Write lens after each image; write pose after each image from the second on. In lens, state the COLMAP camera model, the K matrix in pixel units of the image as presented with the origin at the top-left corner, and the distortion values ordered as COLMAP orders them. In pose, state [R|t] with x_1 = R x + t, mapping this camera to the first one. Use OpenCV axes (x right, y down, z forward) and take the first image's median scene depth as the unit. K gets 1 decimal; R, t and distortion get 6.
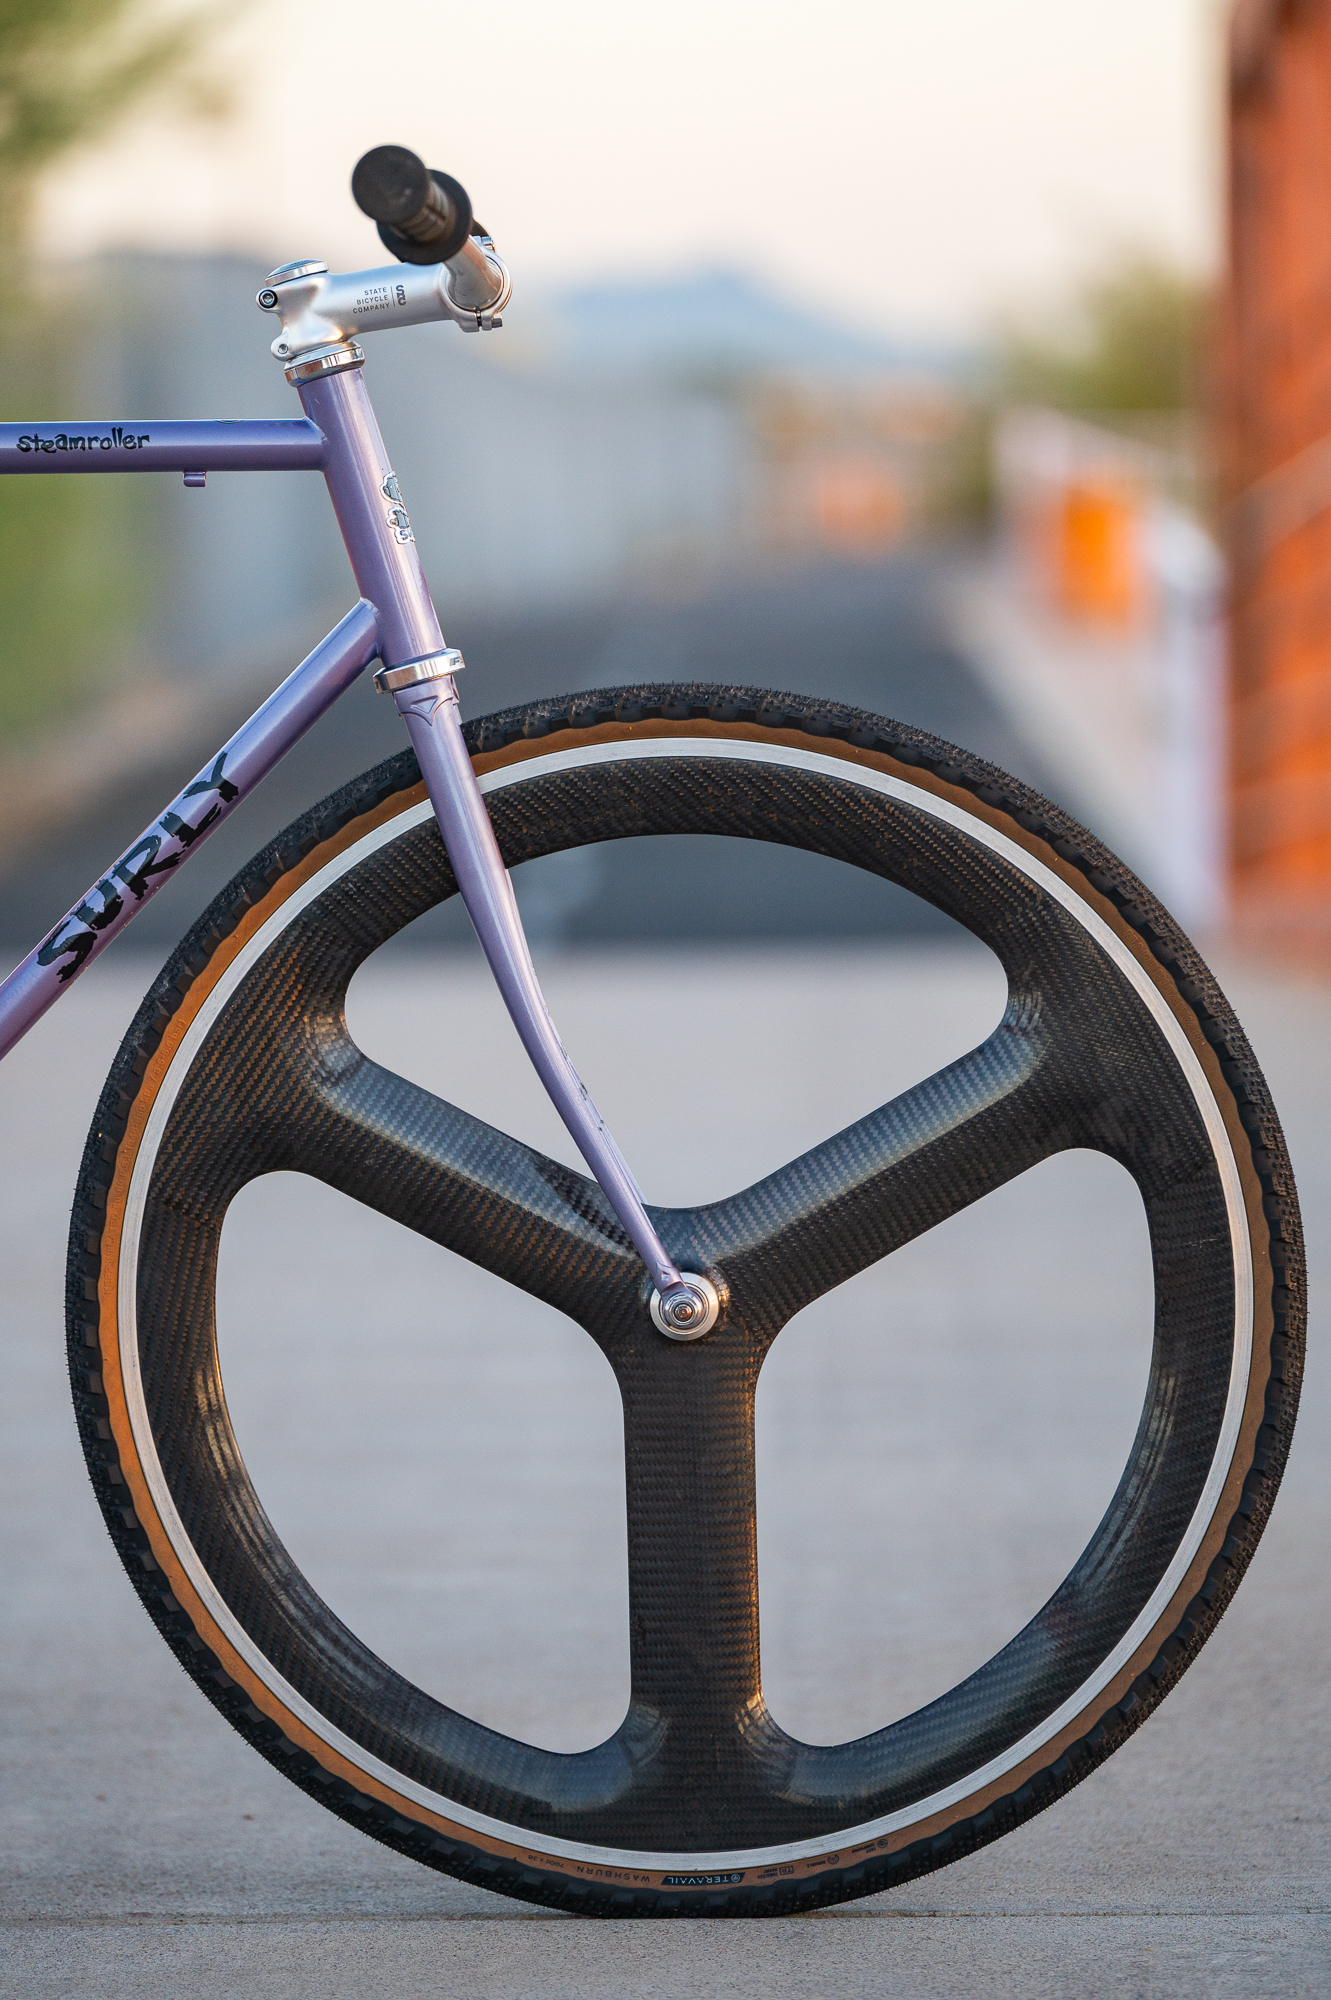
lens RADIAL K [[9550.6, 0, 665.5], [0, 9550.6, 1000.0], [0, 0, 1]] dist [0.168982, -4.516552]
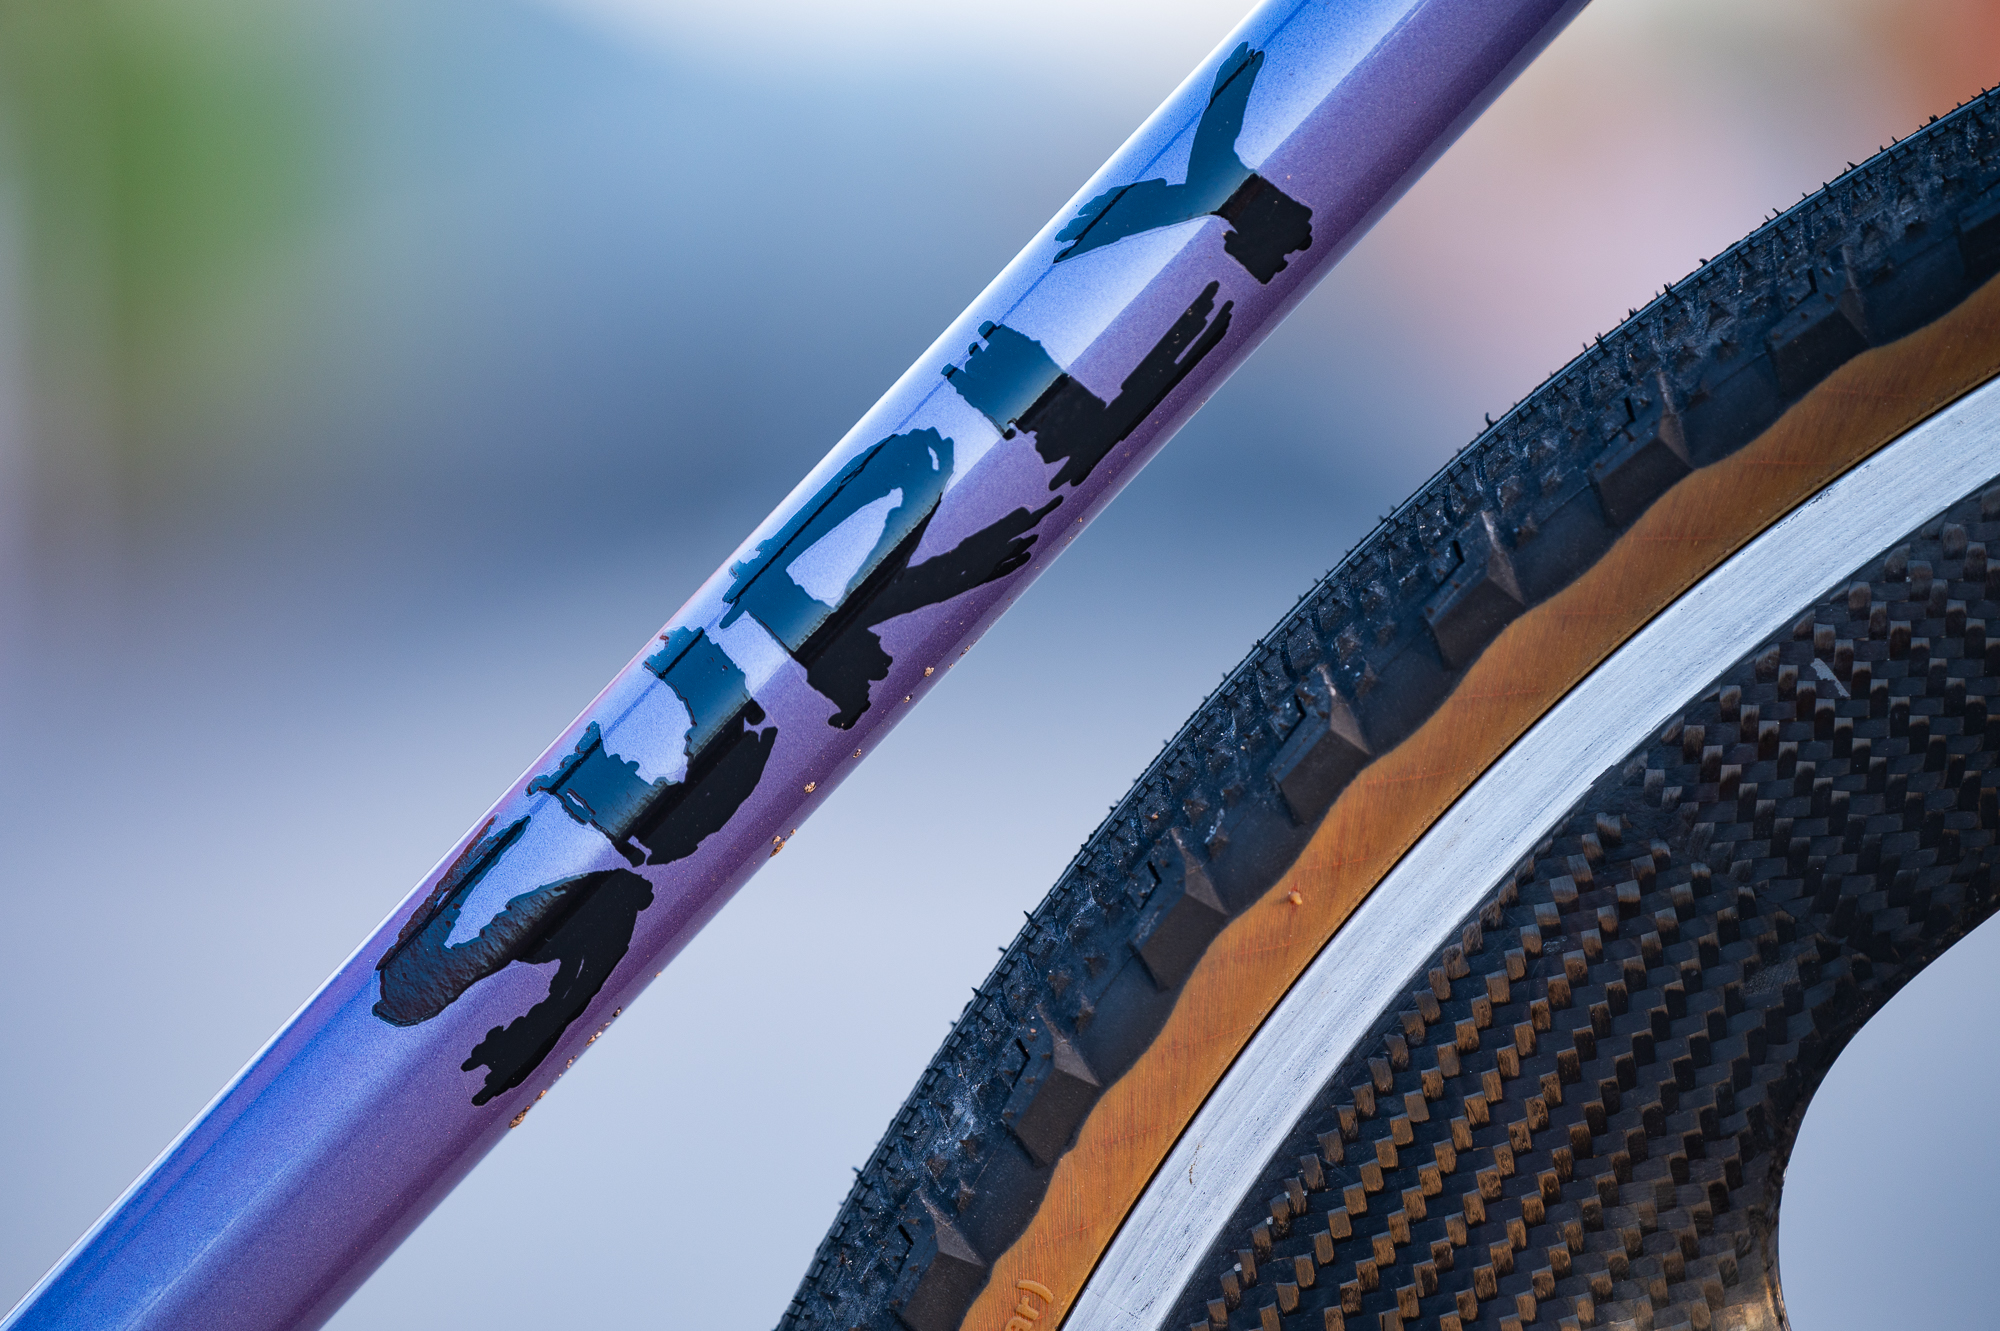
lens RADIAL K [[10757.9, 0, 1000.0], [0, 10757.9, 665.5], [0, 0, 1]] dist [0.016188, 15.361692]
pose [[0.998772, 0.012448, -0.047945, -0.039945], [-0.012817, 0.999890, -0.007409, -0.010089], [0.047847, 0.008014, 0.998823, 0.756327]]
